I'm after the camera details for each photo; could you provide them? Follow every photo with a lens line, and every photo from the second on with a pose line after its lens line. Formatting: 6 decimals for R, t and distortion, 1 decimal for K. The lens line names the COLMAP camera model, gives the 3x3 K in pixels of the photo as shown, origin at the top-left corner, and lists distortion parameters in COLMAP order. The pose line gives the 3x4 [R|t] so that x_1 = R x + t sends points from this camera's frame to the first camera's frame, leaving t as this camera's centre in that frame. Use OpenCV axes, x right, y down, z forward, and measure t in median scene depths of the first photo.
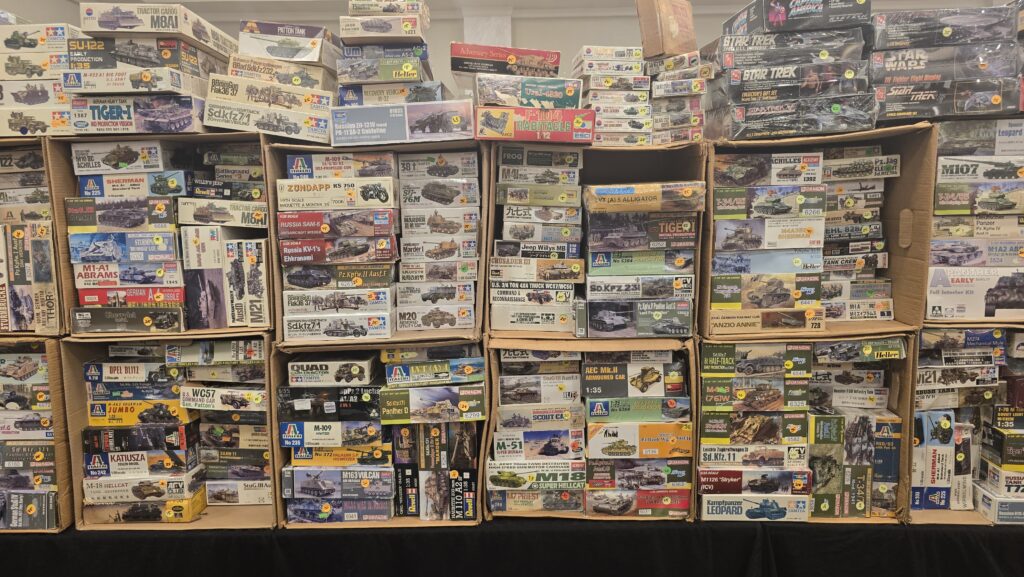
lens RADIAL K [[696.0, 0, 512.3], [0, 696.0, 287.1], [0, 0, 1]] dist [0.042357, -0.006200]
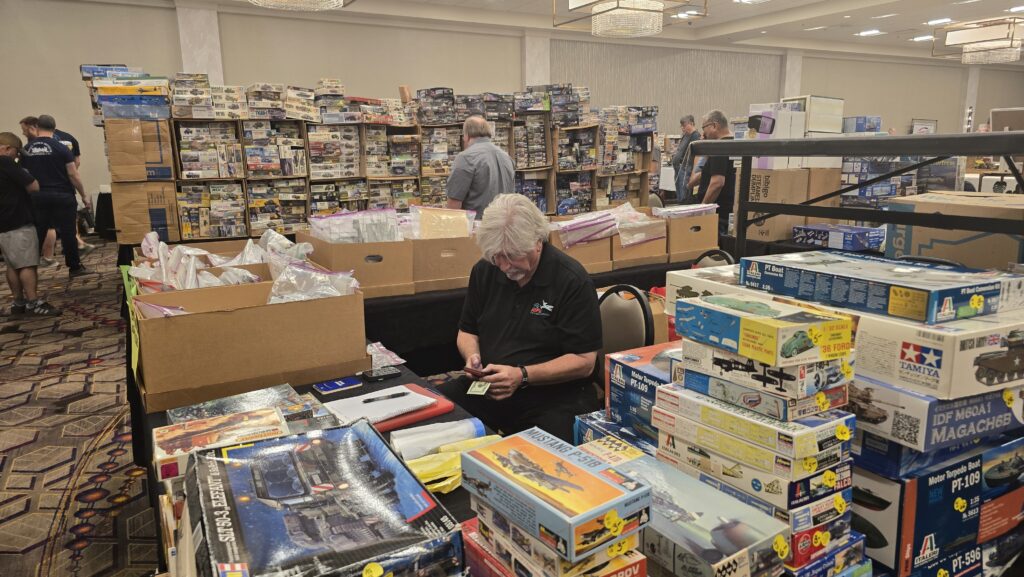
lens RADIAL K [[696.0, 0, 513.8], [0, 696.0, 287.7], [0, 0, 1]] dist [0.042357, -0.006200]
pose [[0.868614, -0.094070, 0.486478, -1.213336], [0.066930, 0.995090, 0.072916, 0.438962], [-0.490949, -0.030776, 0.870645, -2.622072]]
